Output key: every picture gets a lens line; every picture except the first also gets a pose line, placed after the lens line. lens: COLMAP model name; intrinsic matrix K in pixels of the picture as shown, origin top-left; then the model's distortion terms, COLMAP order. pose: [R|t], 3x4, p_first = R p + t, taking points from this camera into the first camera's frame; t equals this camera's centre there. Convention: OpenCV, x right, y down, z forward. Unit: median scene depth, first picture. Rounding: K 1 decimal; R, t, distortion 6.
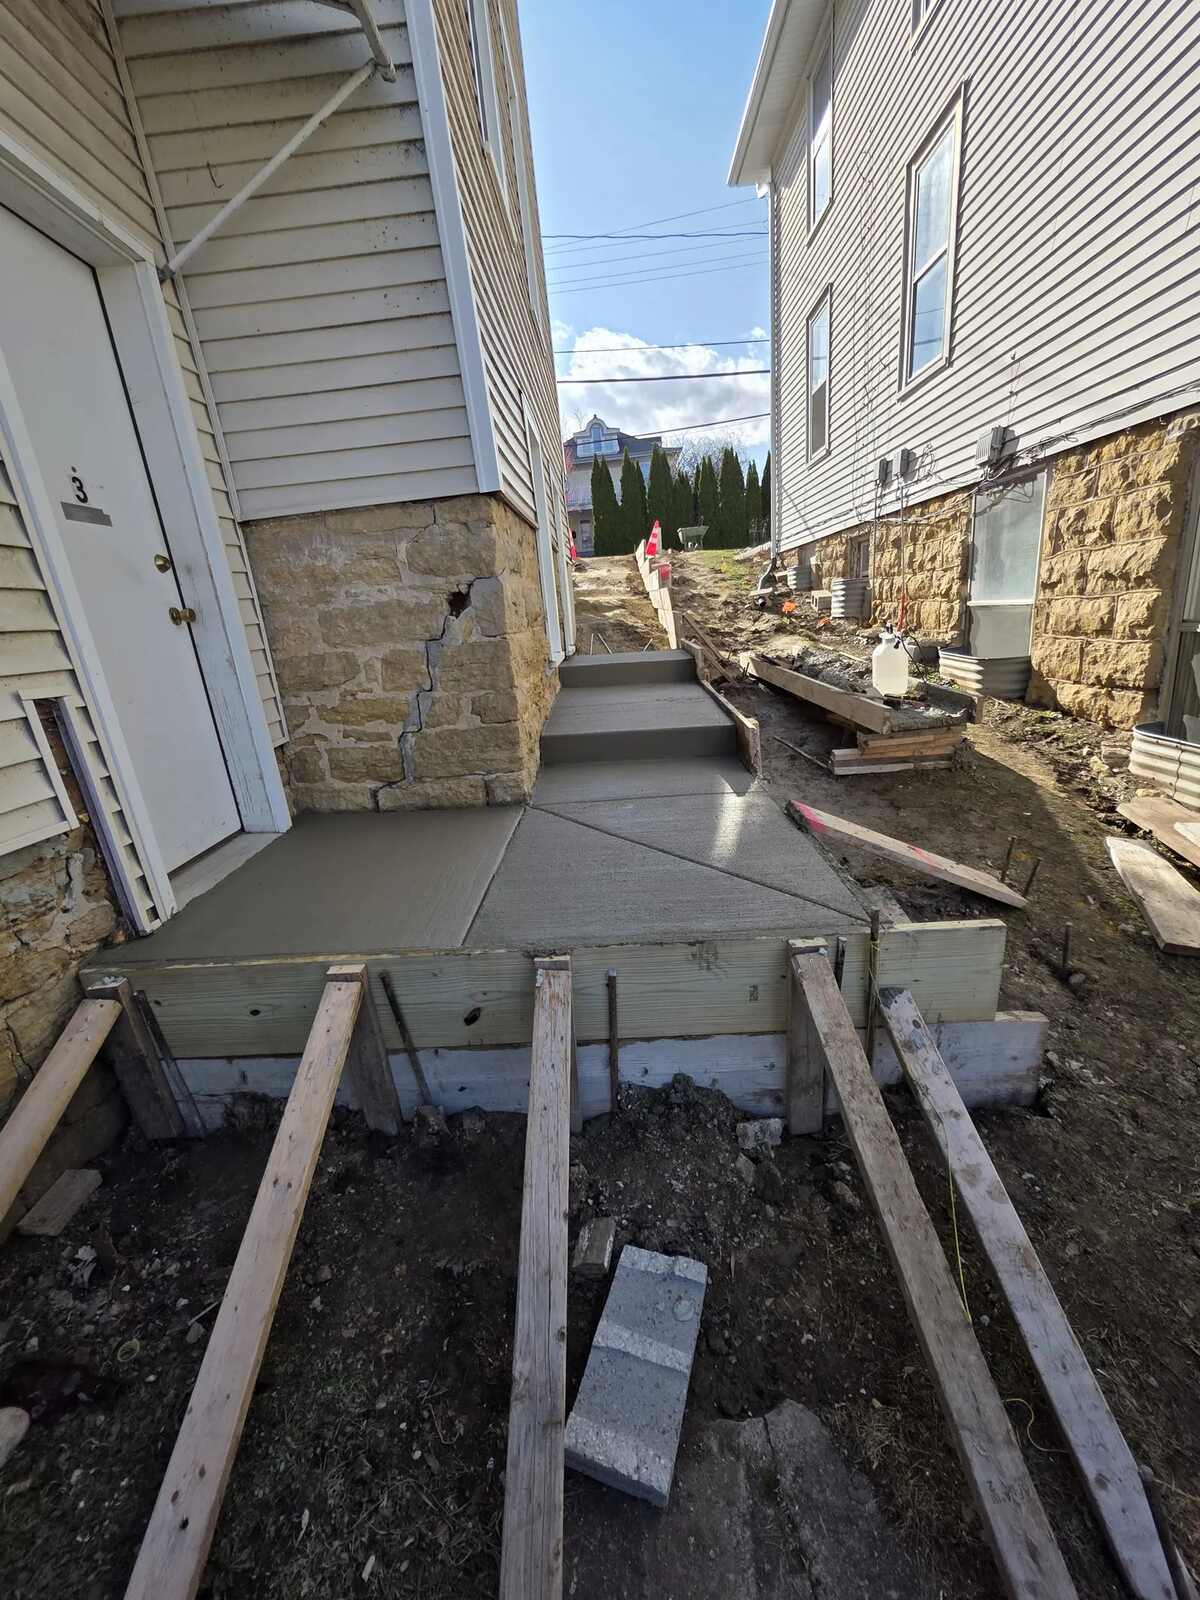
lens RADIAL K [[634.6, 0, 593.0], [0, 634.6, 799.6], [0, 0, 1]] dist [0.001477, 0.000003]
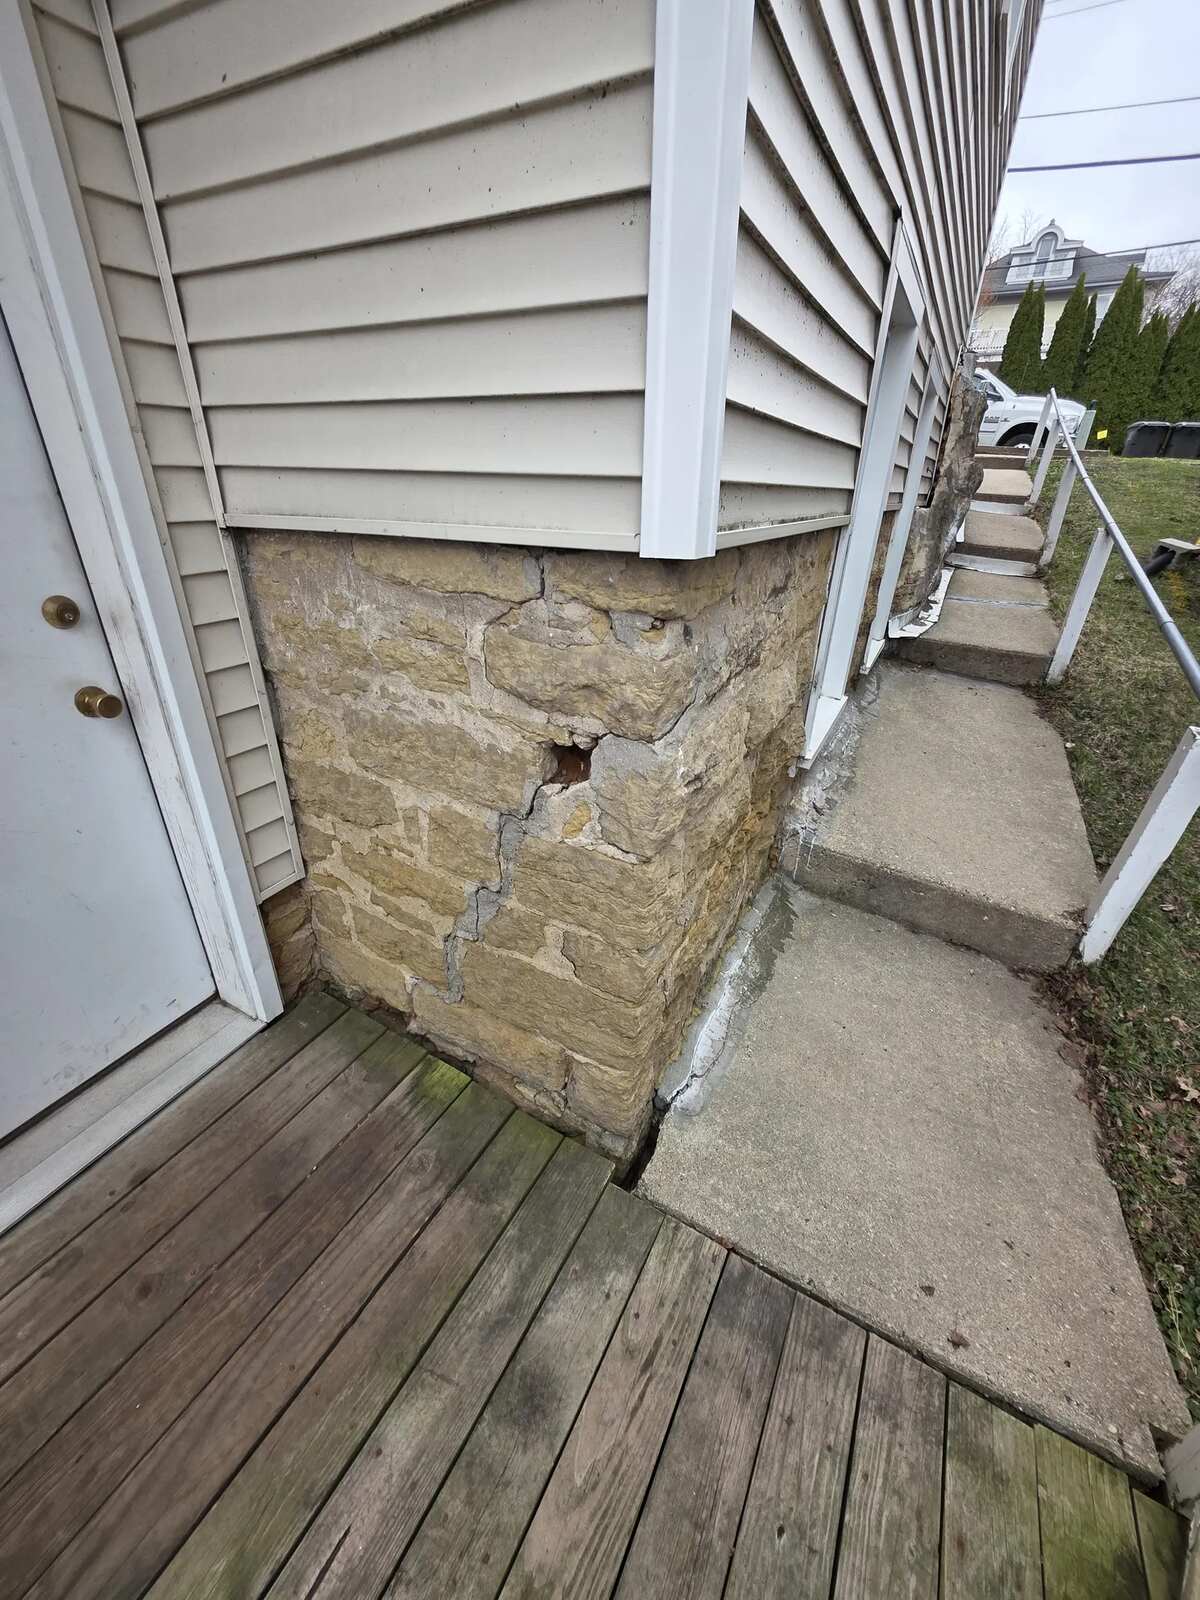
lens RADIAL K [[634.6, 0, 609.3], [0, 634.6, 803.3], [0, 0, 1]] dist [0.001477, 0.000003]
pose [[0.891599, 0.302720, -0.336767, -0.019955], [-0.229464, 0.943183, 0.240316, -0.404293], [0.390381, -0.136989, 0.910405, 0.587113]]
